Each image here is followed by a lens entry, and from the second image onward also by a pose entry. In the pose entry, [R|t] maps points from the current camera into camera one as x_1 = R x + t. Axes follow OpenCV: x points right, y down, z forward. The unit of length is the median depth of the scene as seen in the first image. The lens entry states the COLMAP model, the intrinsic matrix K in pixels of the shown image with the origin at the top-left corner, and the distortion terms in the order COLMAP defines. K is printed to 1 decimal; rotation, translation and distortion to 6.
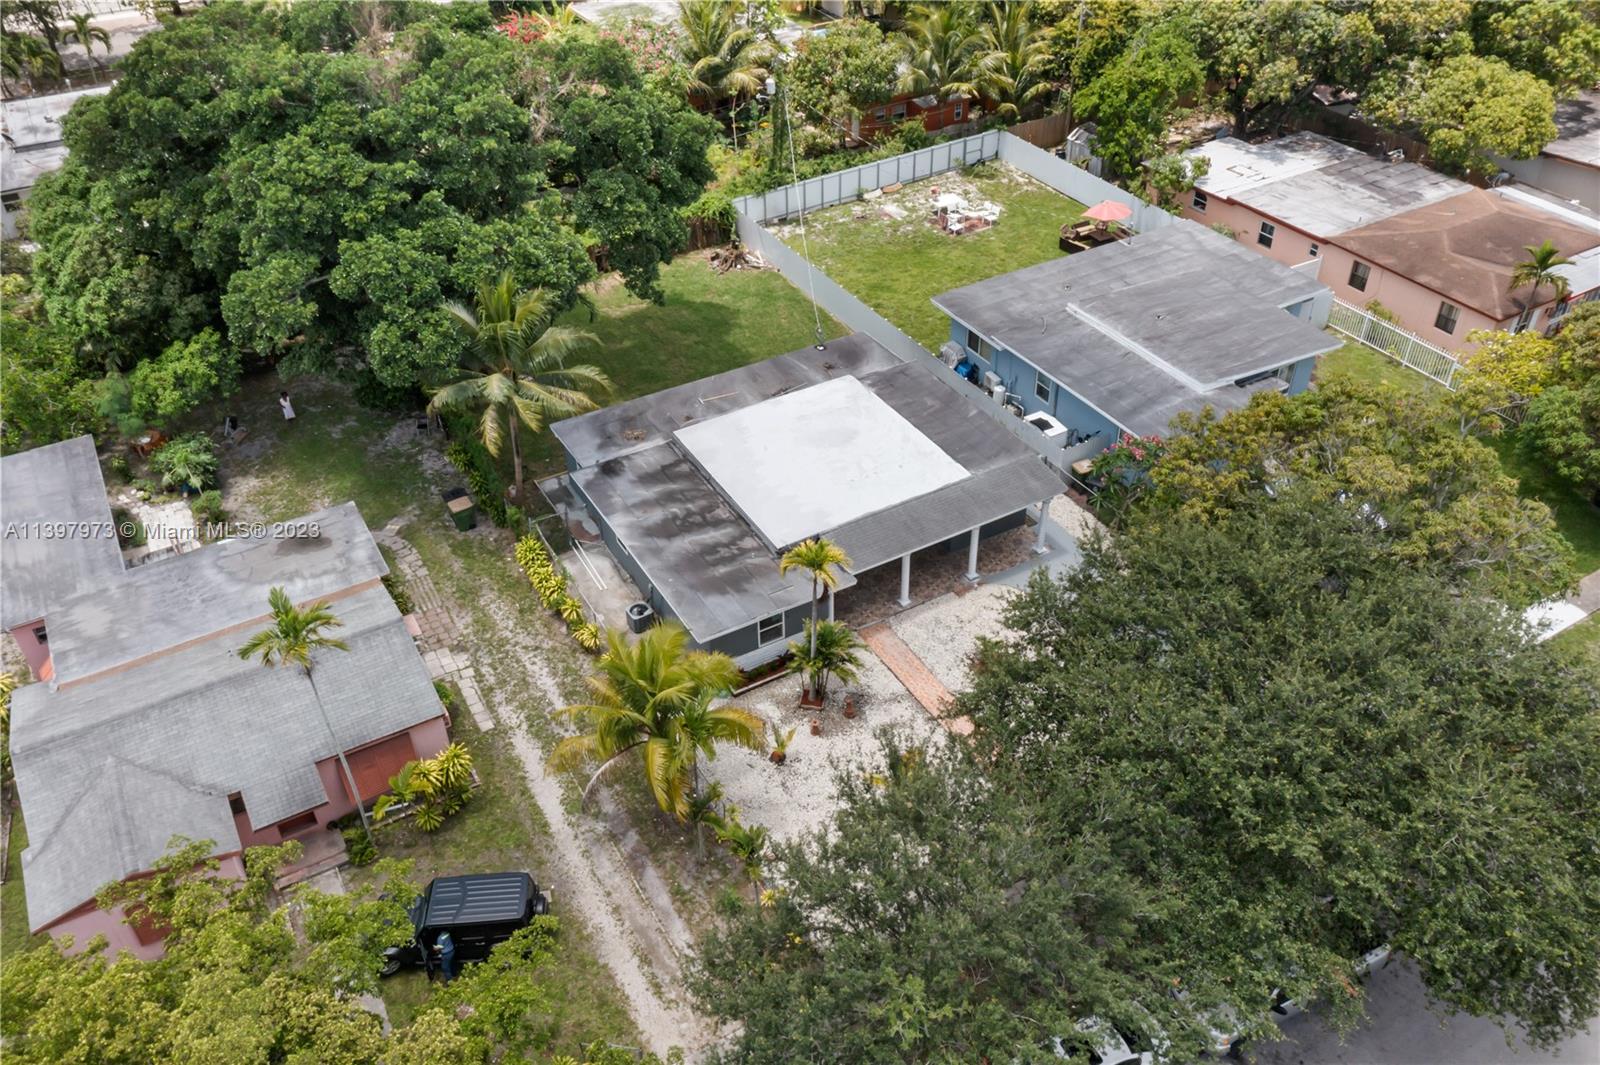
lens RADIAL K [[1276.6, 0, 800.0], [0, 1276.6, 532.5], [0, 0, 1]] dist [0.007053, -0.005605]
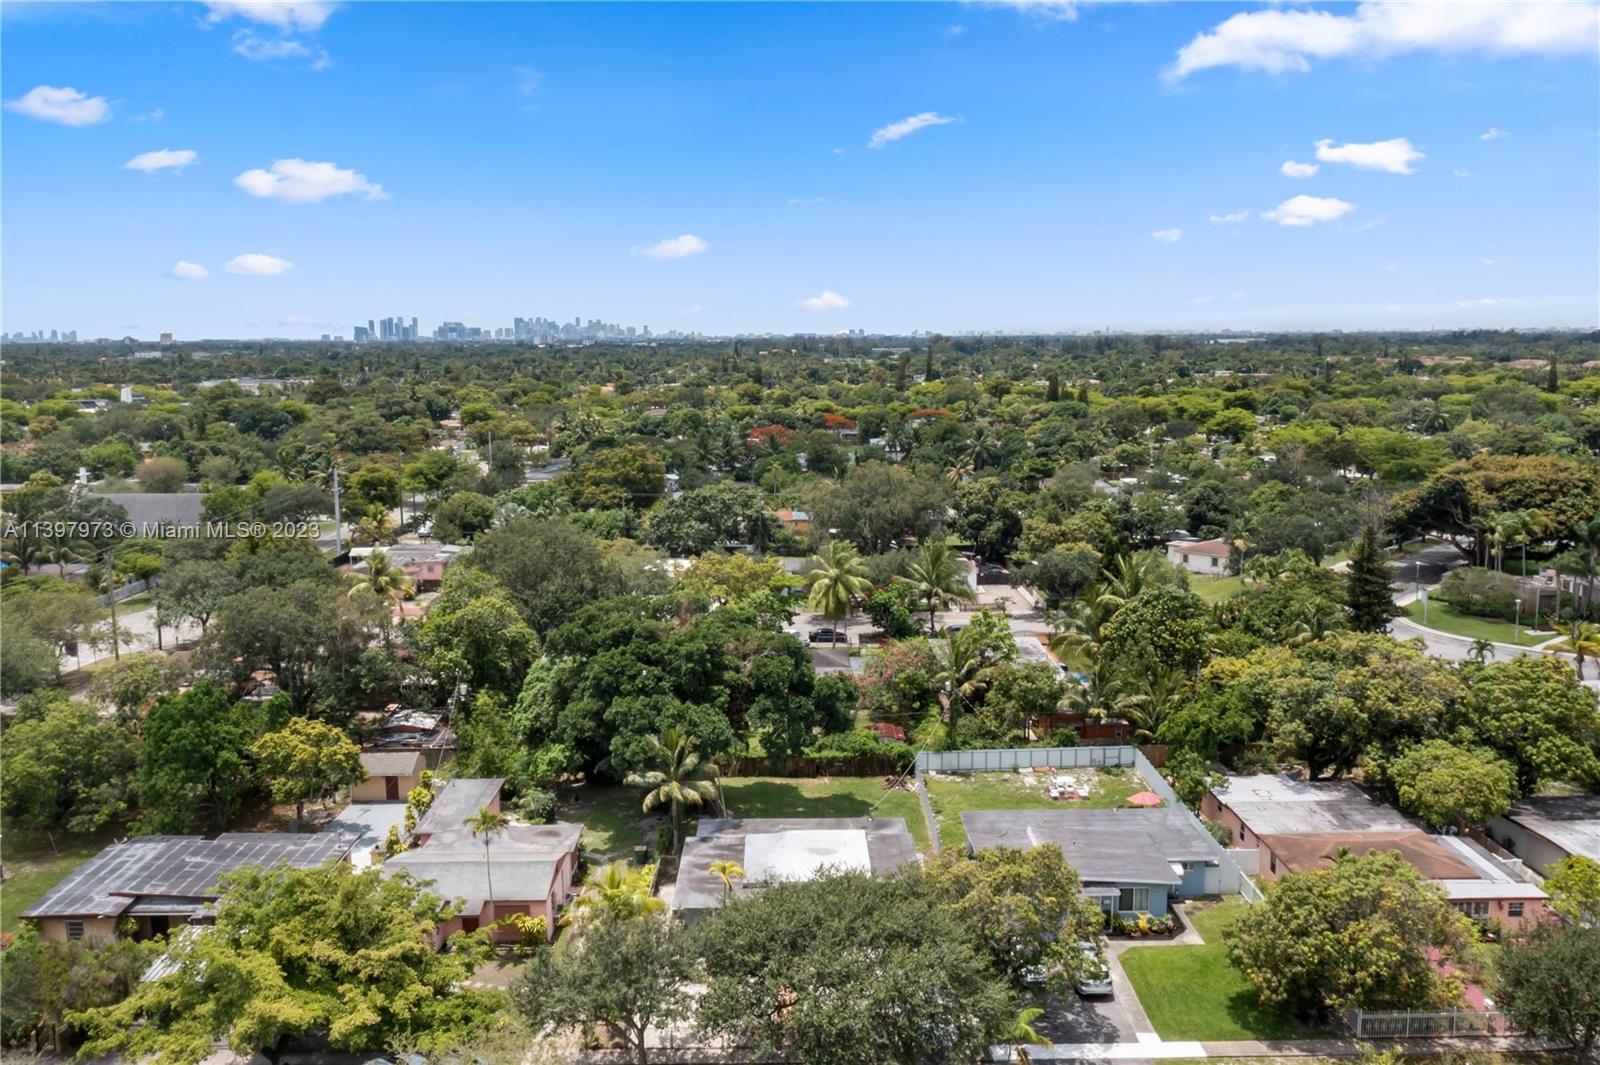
lens RADIAL K [[1276.6, 0, 800.0], [0, 1276.6, 532.5], [0, 0, 1]] dist [0.007053, -0.005605]
pose [[0.870390, 0.081602, -0.485554, 0.570991], [-0.304285, 0.864448, -0.400174, 0.181291], [0.387081, 0.496054, 0.777238, -0.412586]]
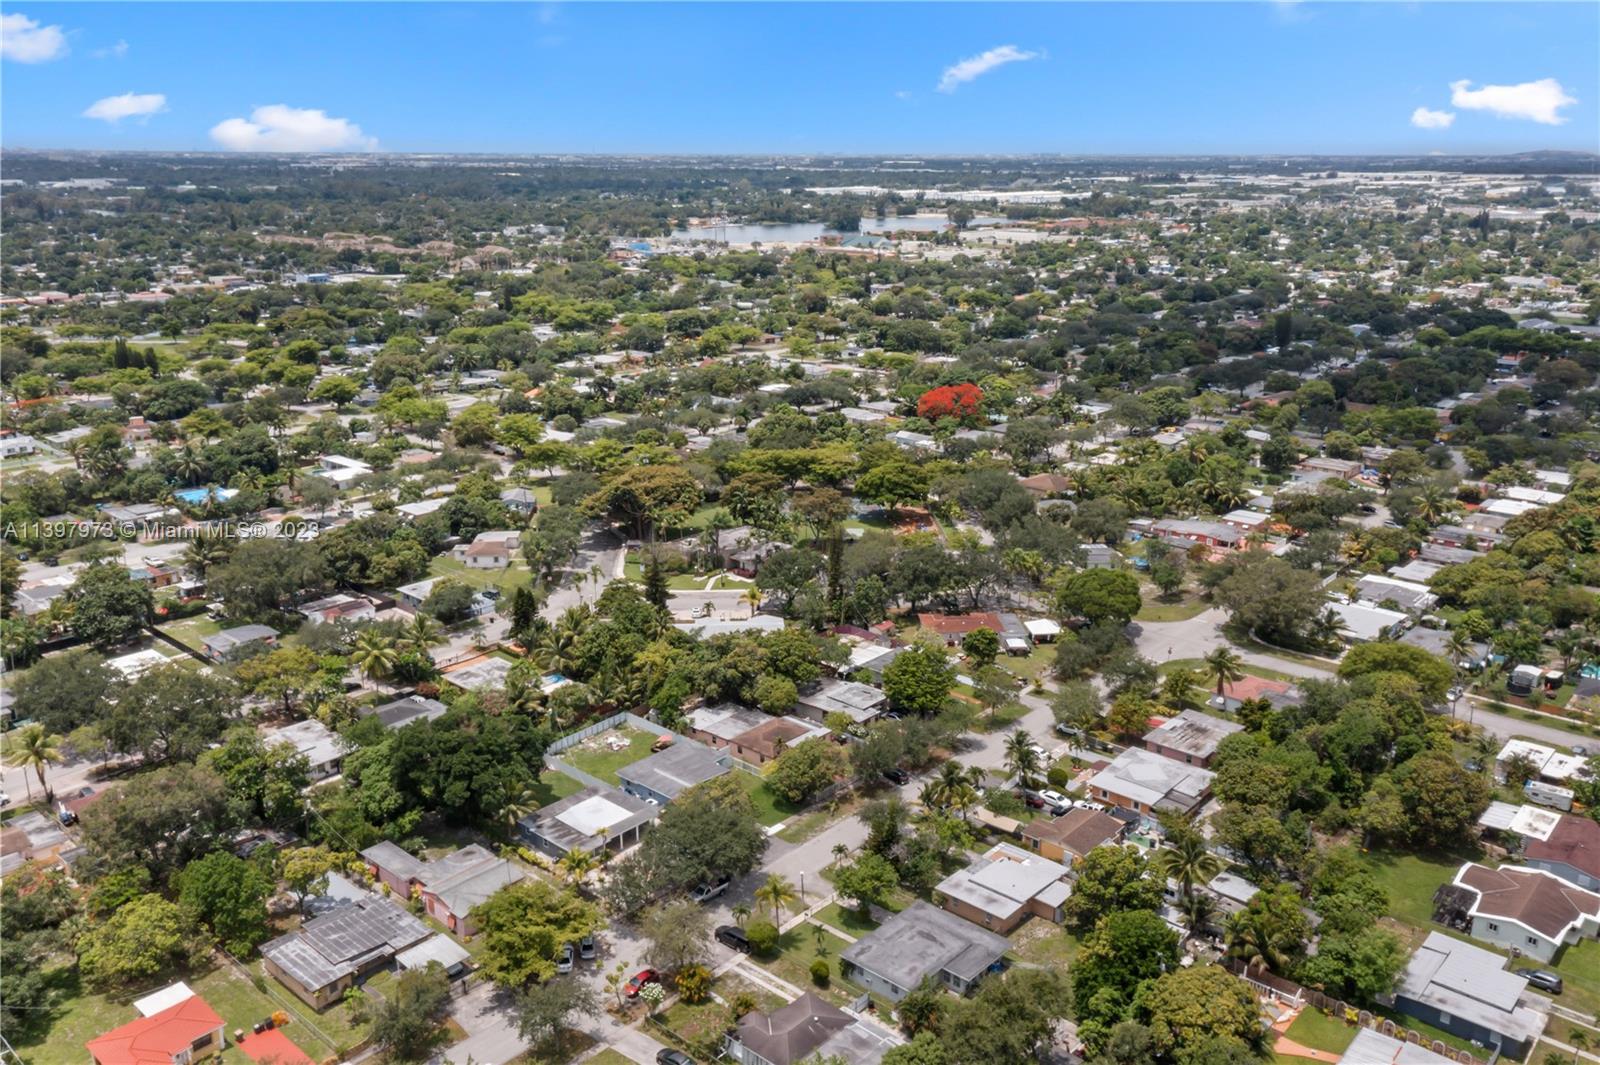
lens RADIAL K [[1276.6, 0, 800.0], [0, 1276.6, 532.5], [0, 0, 1]] dist [0.007053, -0.005605]
pose [[0.950487, -0.071451, 0.302438, -0.342526], [0.177327, 0.923917, -0.339018, 0.388927], [-0.255205, 0.375862, 0.890841, -1.996897]]
